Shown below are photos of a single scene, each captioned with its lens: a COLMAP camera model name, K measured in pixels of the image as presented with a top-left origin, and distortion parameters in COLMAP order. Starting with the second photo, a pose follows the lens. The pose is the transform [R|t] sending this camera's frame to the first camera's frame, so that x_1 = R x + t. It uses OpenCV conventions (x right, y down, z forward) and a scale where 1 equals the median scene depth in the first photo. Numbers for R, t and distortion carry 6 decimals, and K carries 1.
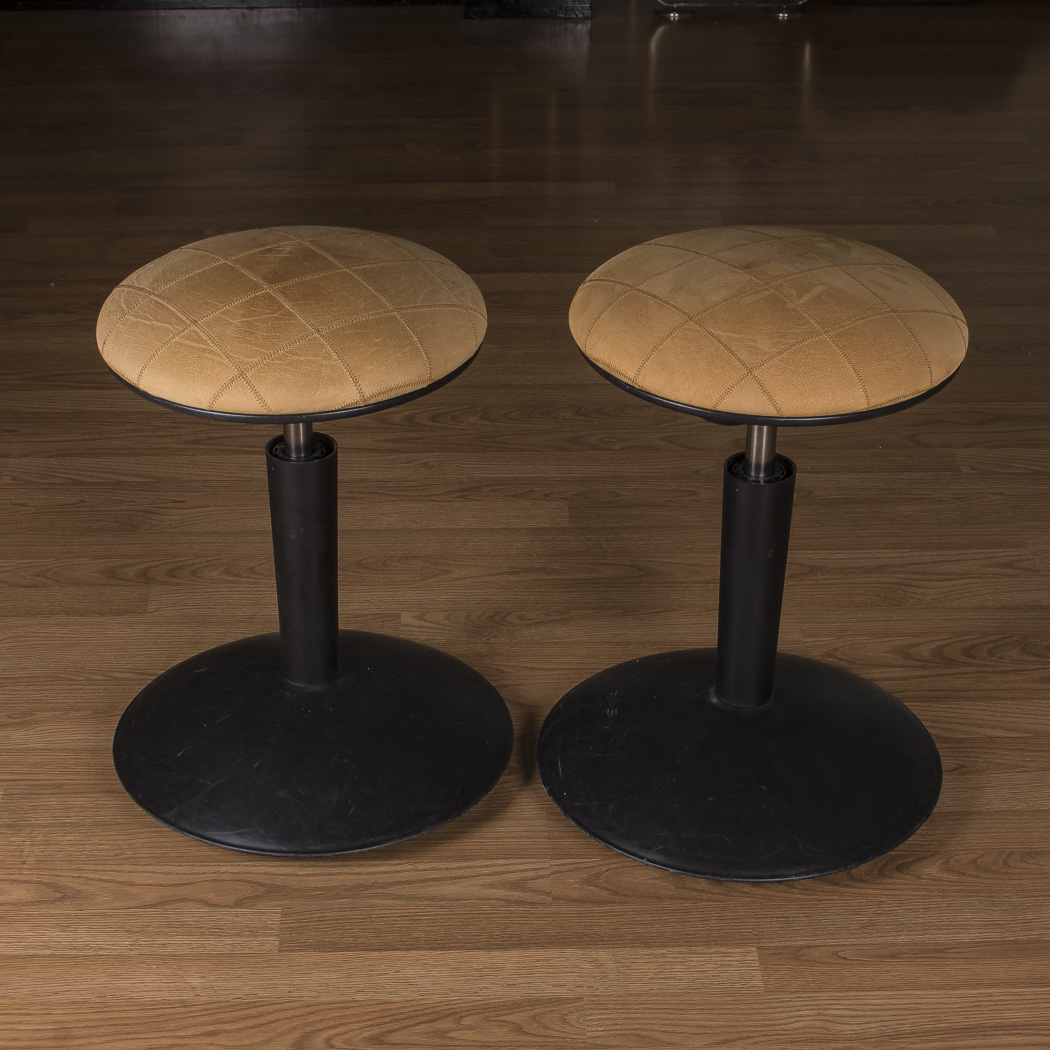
lens RADIAL K [[2375.9, 0, 498.9], [0, 2375.9, 597.4], [0, 0, 1]] dist [-0.152245, 0.000000]
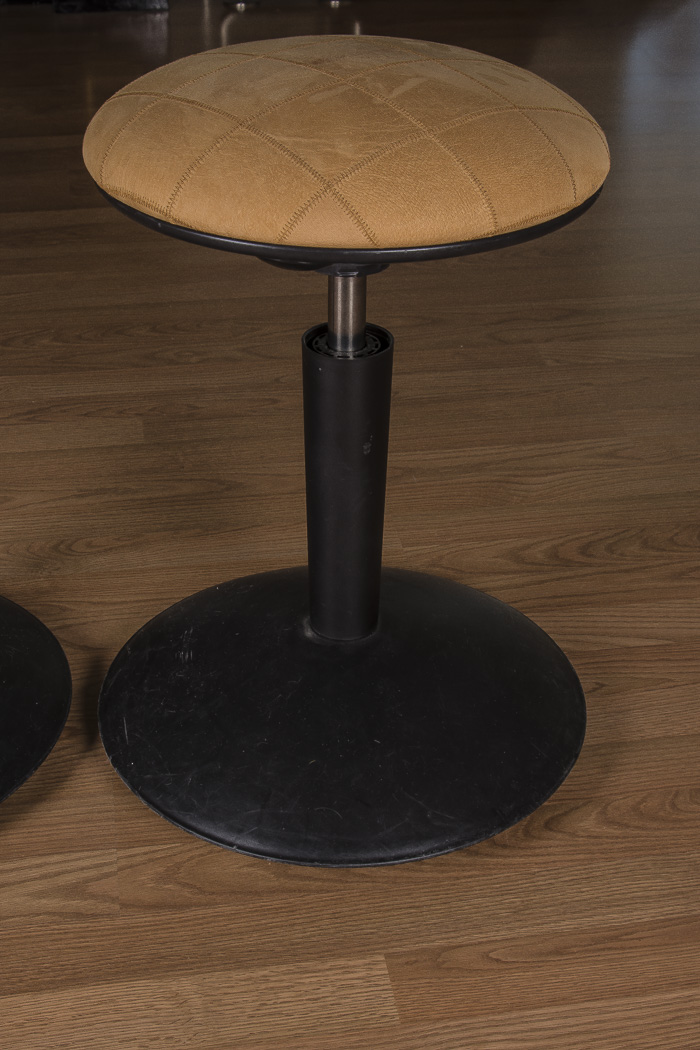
lens RADIAL K [[1585.7, 0, 357.8], [0, 1585.7, 520.7], [0, 0, 1]] dist [-0.062603, 0.000000]
pose [[0.990579, -0.065009, 0.120526, 0.045295], [0.064300, 0.997883, 0.009767, 0.000088], [-0.120906, -0.001925, 0.992662, 0.467818]]
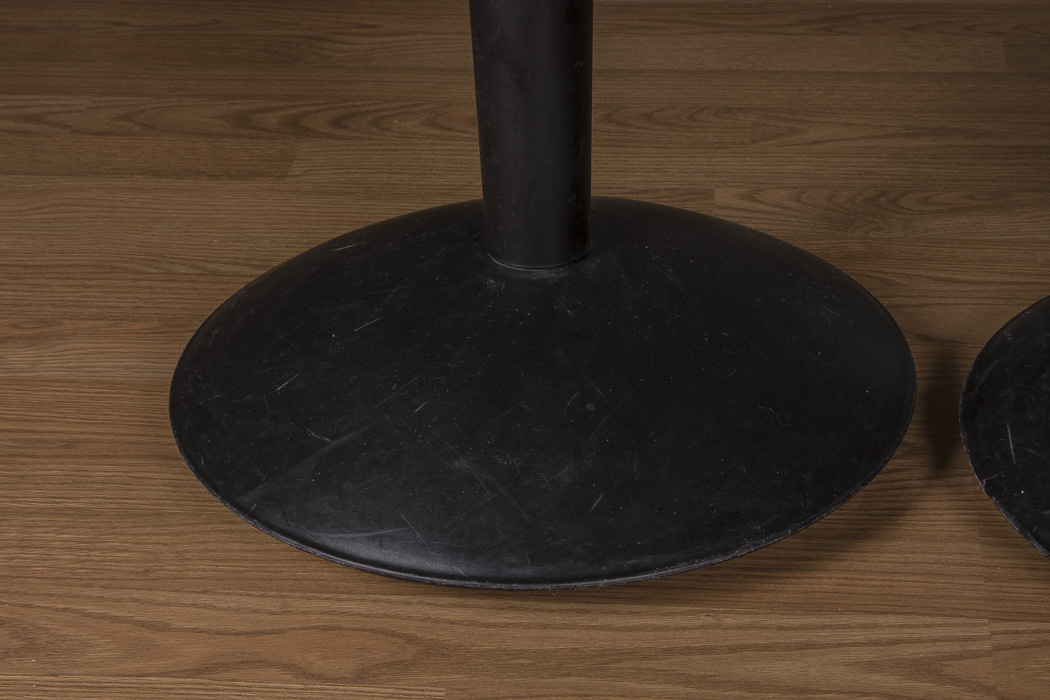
lens RADIAL K [[2356.4, 0, 523.9], [0, 2356.4, 356.4], [0, 0, 1]] dist [0.135159, 0.000000]
pose [[0.990879, 0.036806, -0.129628, -0.013199], [-0.037617, 0.999285, -0.003814, 0.061119], [0.129395, 0.008655, 0.991555, 0.496472]]
